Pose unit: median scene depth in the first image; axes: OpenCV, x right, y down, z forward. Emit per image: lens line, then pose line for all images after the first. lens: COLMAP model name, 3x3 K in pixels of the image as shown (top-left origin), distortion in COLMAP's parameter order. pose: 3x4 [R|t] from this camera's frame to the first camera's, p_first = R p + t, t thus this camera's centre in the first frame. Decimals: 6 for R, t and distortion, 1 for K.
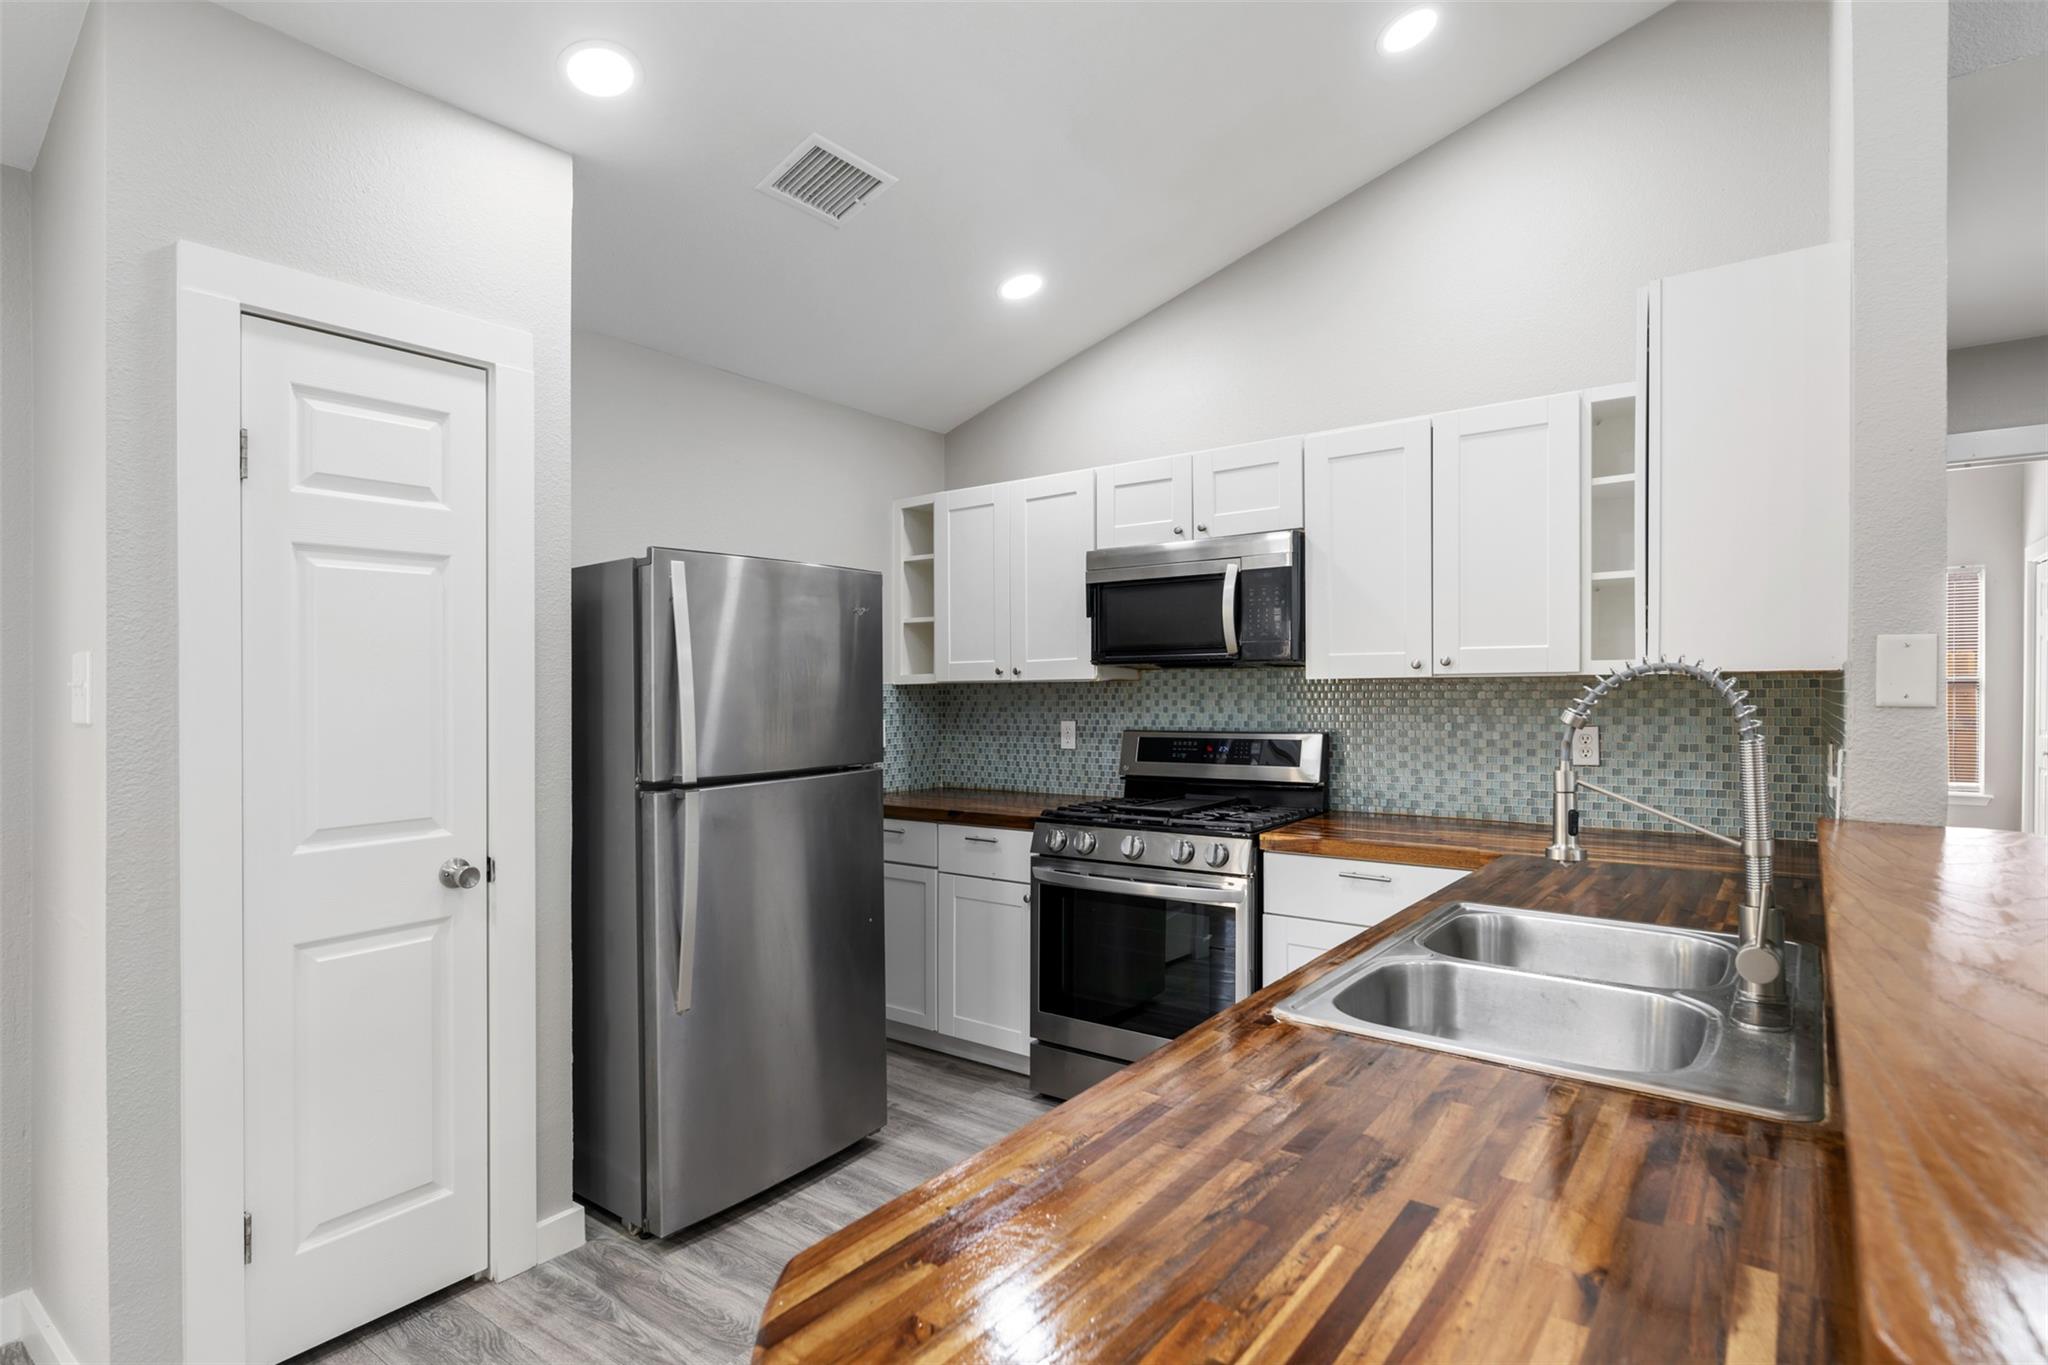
lens RADIAL K [[1012.3, 0, 1025.4], [0, 1012.3, 720.5], [0, 0, 1]] dist [-0.007143, 0.000490]
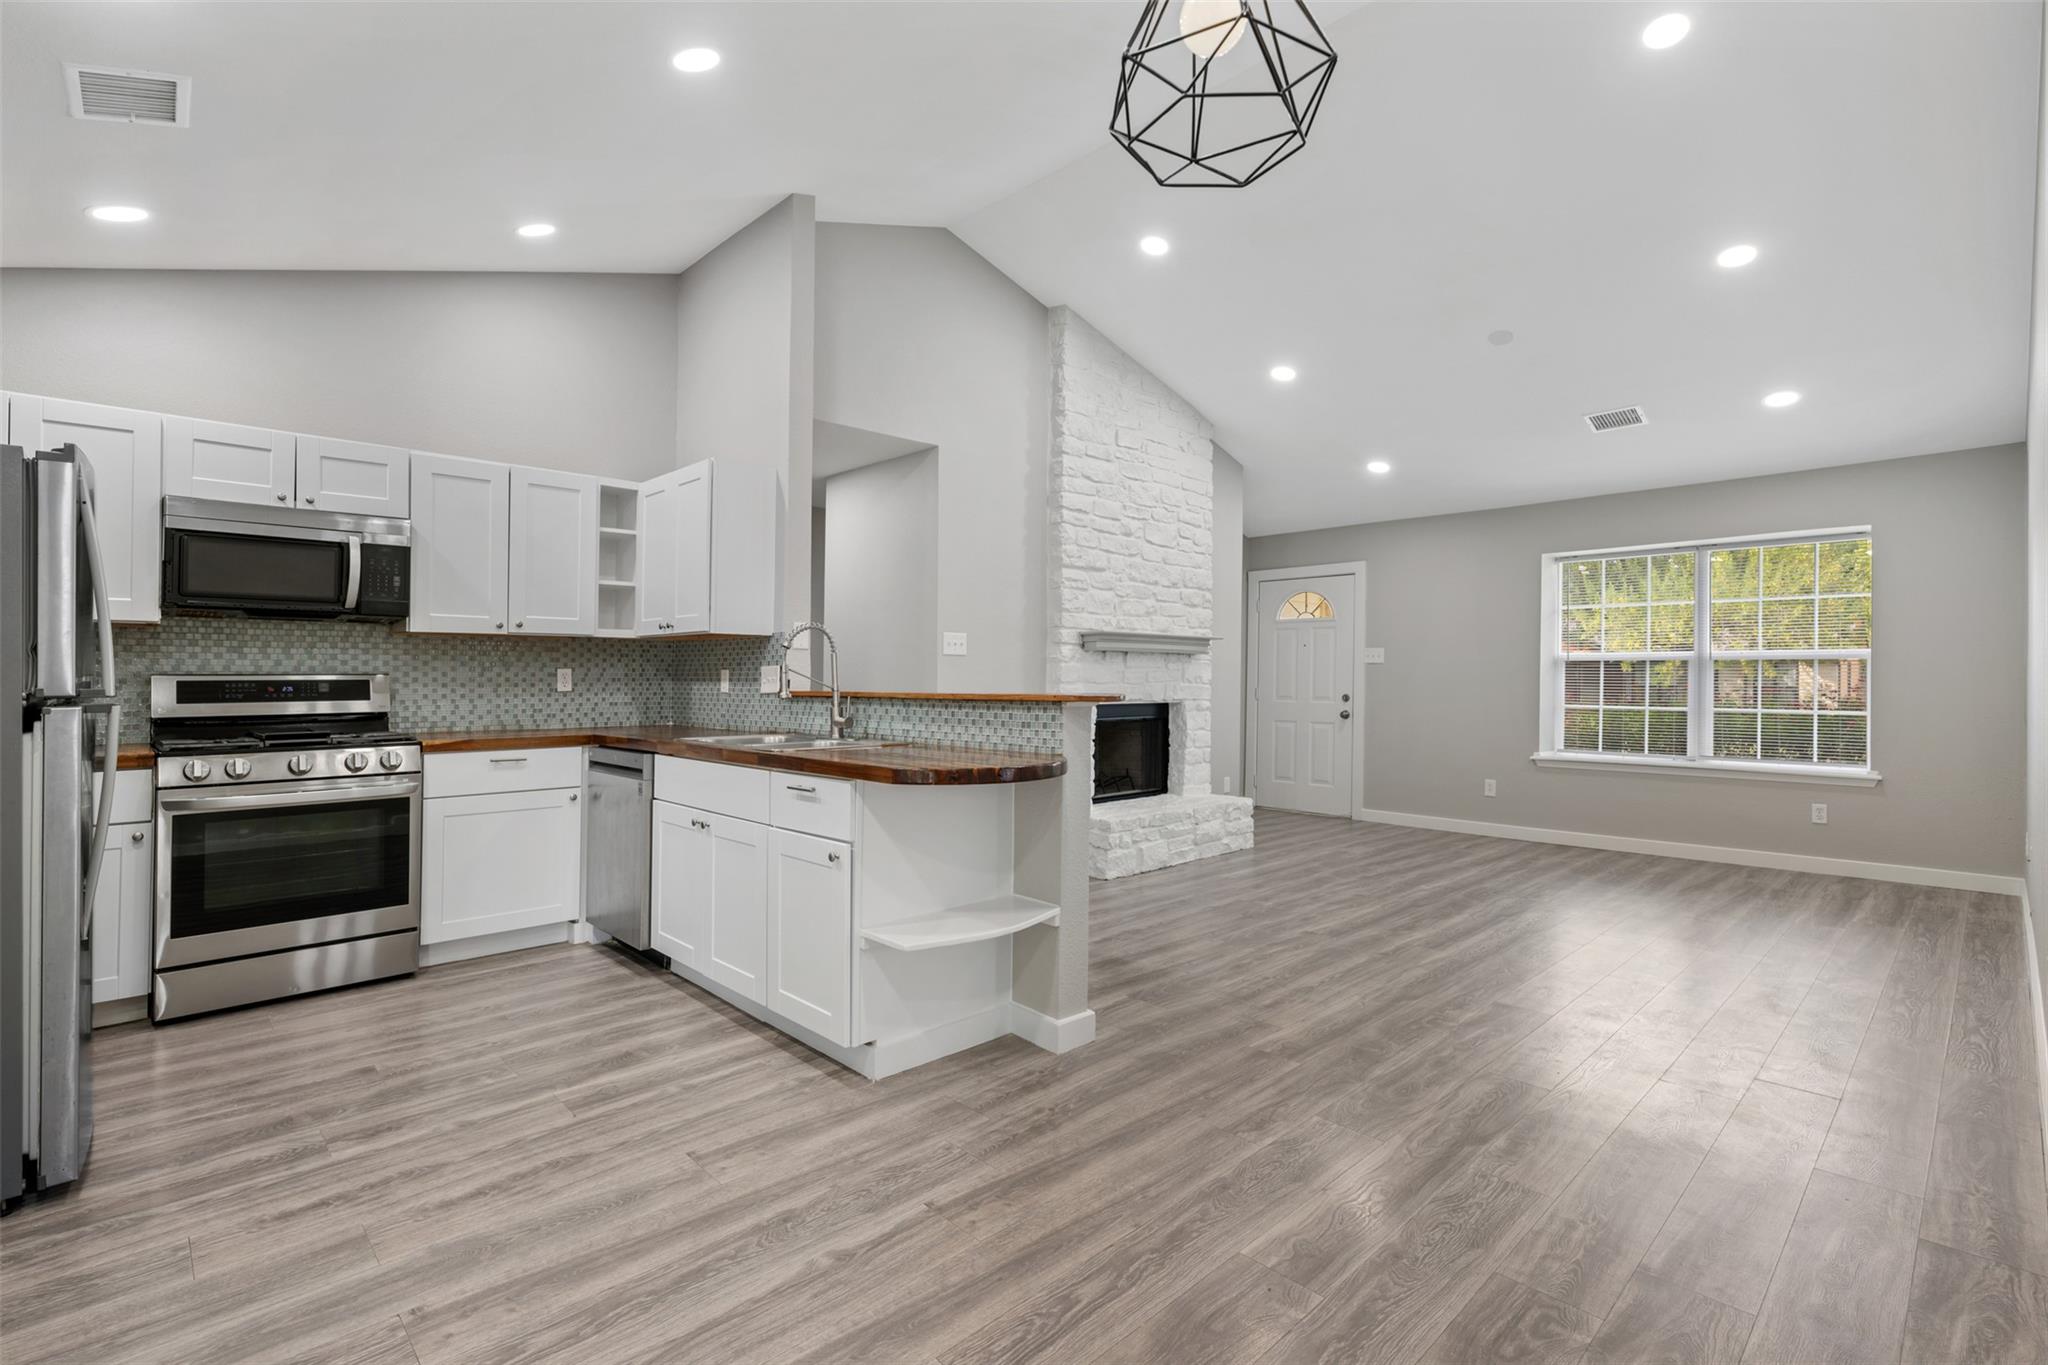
lens RADIAL K [[946.8, 0, 1018.4], [0, 946.8, 672.3], [0, 0, 1]] dist [-0.005816, 0.001350]
pose [[0.168451, 0.014560, 0.985602, -0.808967], [0.029223, 0.999378, -0.019758, 0.061068], [-0.985277, 0.032131, 0.167921, -0.009671]]
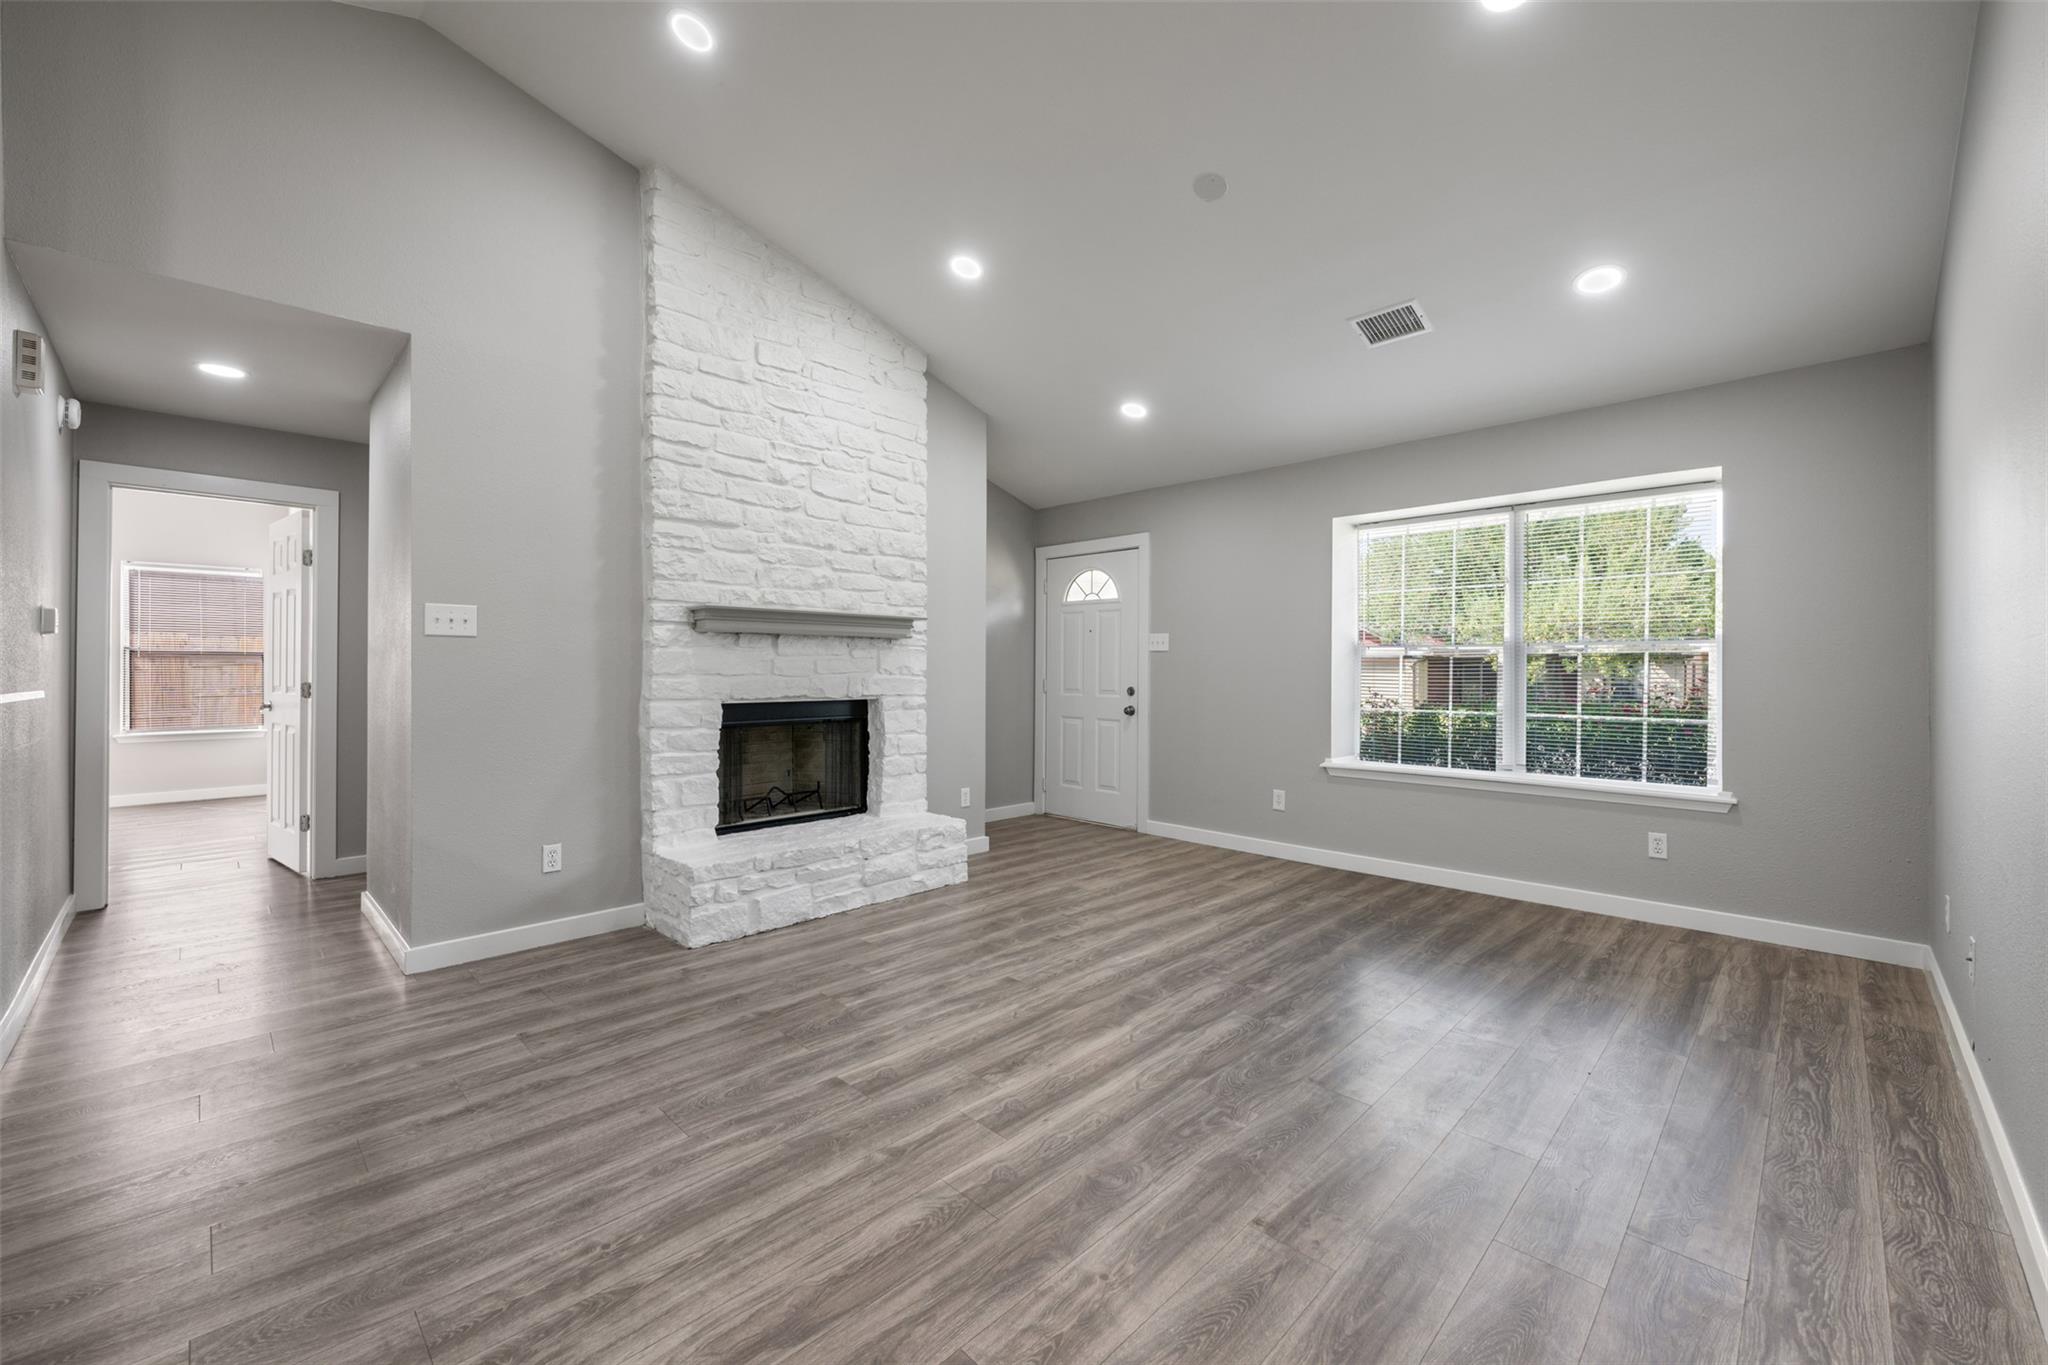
lens RADIAL K [[822.8, 0, 1024.3], [0, 822.8, 665.1], [0, 0, 1]] dist [-0.002534, 0.000227]
pose [[0.136701, 0.011382, 0.990547, -0.098521], [0.030327, 0.999417, -0.015669, 0.067180], [-0.990148, 0.032182, 0.136277, -0.455745]]
